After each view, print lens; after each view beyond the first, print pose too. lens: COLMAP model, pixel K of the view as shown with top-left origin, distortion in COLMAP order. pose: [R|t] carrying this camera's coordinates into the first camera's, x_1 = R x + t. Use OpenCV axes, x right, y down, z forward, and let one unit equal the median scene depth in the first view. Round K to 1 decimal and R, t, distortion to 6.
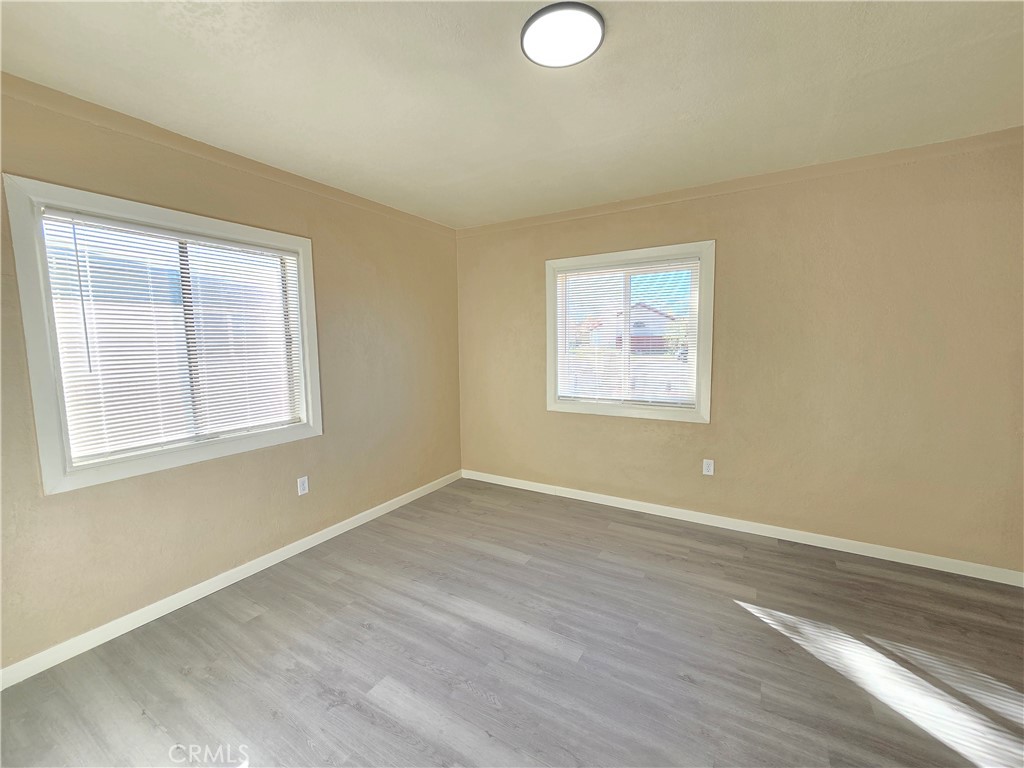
lens RADIAL K [[419.8, 0, 510.4], [0, 419.8, 383.5], [0, 0, 1]] dist [-0.002786, -0.000358]
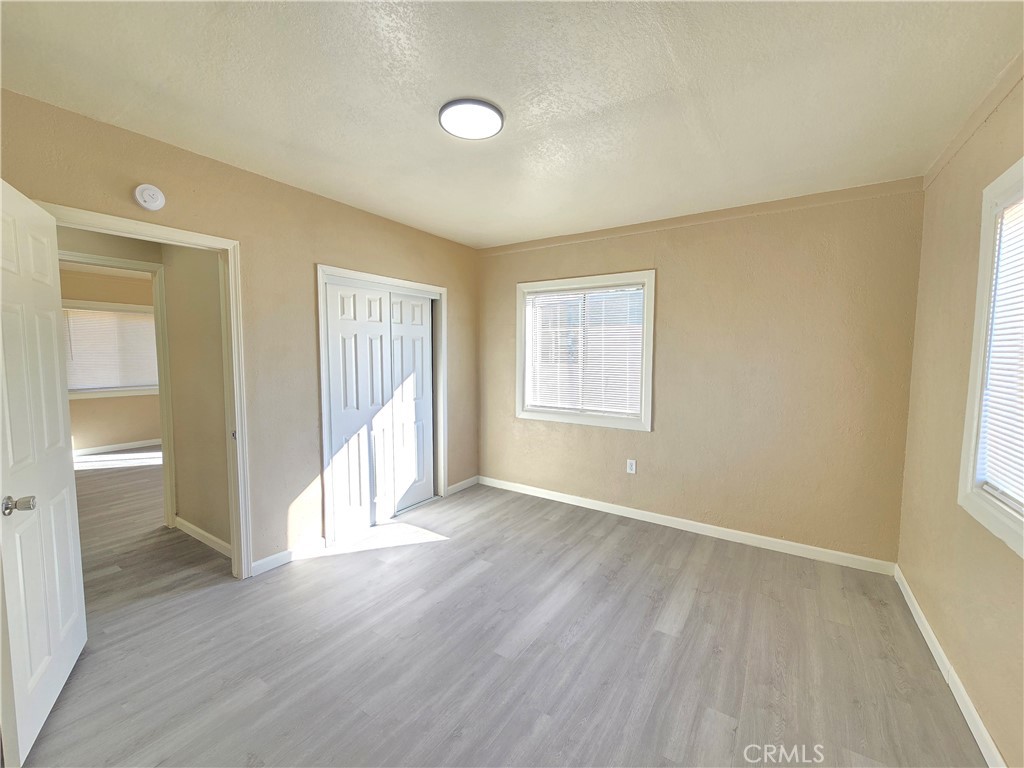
lens RADIAL K [[419.8, 0, 510.4], [0, 419.8, 383.5], [0, 0, 1]] dist [-0.002786, -0.000358]
pose [[-0.046962, 0.085822, -0.995203, 0.944617], [-0.108598, 0.989958, 0.090495, -0.099760], [0.992976, 0.112326, -0.037171, 0.807898]]
